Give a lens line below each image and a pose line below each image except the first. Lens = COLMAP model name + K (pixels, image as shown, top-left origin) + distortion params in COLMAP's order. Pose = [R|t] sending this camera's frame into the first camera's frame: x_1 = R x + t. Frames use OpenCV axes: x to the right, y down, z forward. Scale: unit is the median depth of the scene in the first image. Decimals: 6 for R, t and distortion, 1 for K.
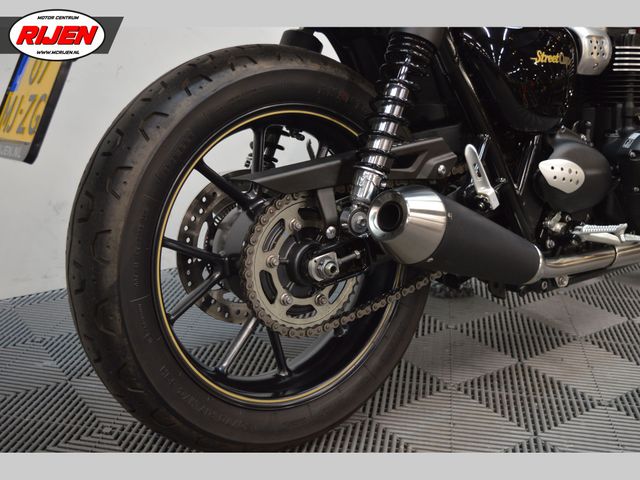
lens RADIAL K [[751.9, 0, 320.0], [0, 751.9, 240.0], [0, 0, 1]] dist [-0.005188, -0.216060]
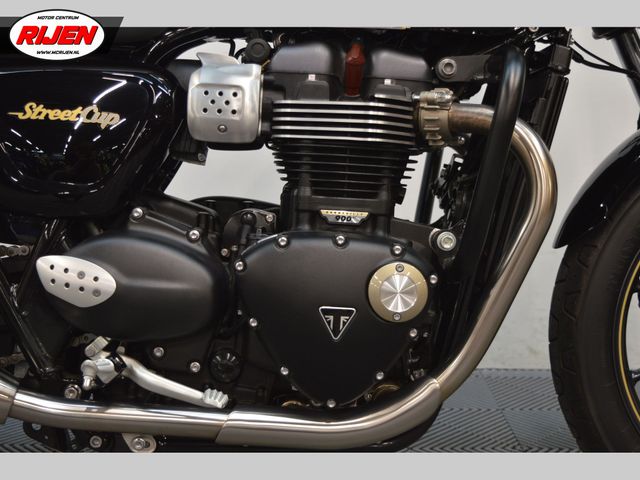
lens RADIAL K [[1004.8, 0, 320.0], [0, 1004.8, 240.0], [0, 0, 1]] dist [0.007467, 0.009975]
pose [[0.814693, 0.082357, -0.574014, 1.208348], [-0.161203, 0.983012, -0.087755, -0.090340], [0.557035, 0.164026, 0.814130, 0.422058]]
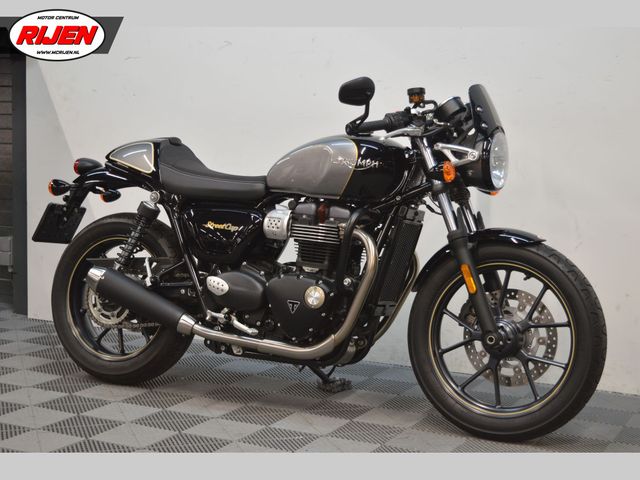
lens RADIAL K [[1050.8, 0, 320.0], [0, 1050.8, 240.0], [0, 0, 1]] dist [-0.003694, 0.018987]
pose [[0.459568, 0.062995, -0.885906, 3.287817], [-0.274199, 0.958817, -0.074063, -0.082668], [0.844756, 0.276951, 0.457915, -0.051371]]
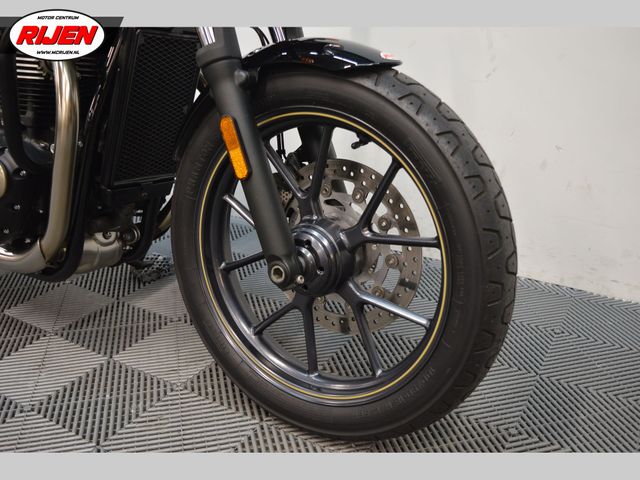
lens RADIAL K [[603.9, 0, 320.0], [0, 603.9, 240.0], [0, 0, 1]] dist [-0.069764, 0.001664]
pose [[0.398533, 0.301341, -0.866236, 1.724610], [-0.261059, 0.942685, 0.207829, -0.380908], [0.879215, 0.143312, 0.454359, 1.374163]]
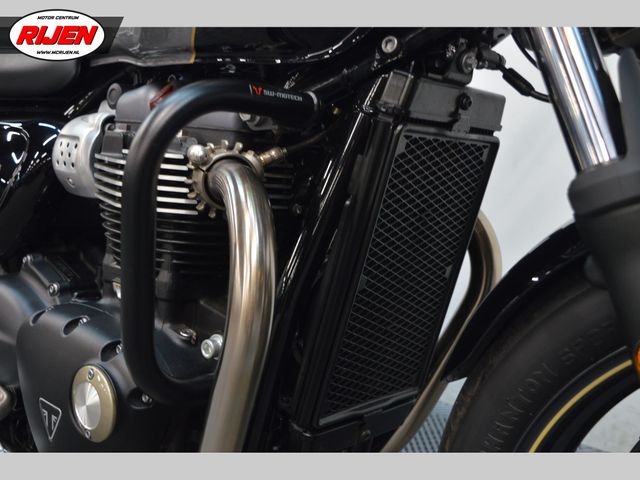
lens RADIAL K [[733.6, 0, 320.0], [0, 733.6, 240.0], [0, 0, 1]] dist [-0.067397, -0.003066]
pose [[0.214302, 0.154397, -0.964488, 1.271991], [-0.261987, 0.960333, 0.095521, -0.377333], [0.940977, 0.232213, 0.246251, 1.328717]]
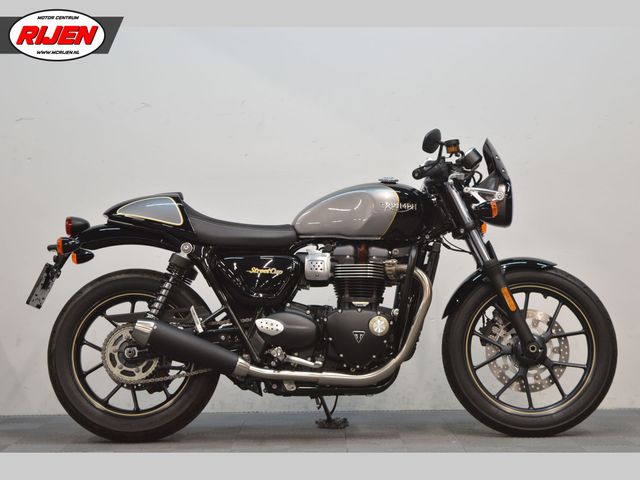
lens RADIAL K [[1362.1, 0, 320.0], [0, 1362.1, 240.0], [0, 0, 1]] dist [0.049829, 0.232694]
pose [[0.805903, -0.049483, -0.589977, 3.056461], [-0.139343, 0.952655, -0.270244, 0.779303], [0.575417, 0.299999, 0.760852, -2.099593]]
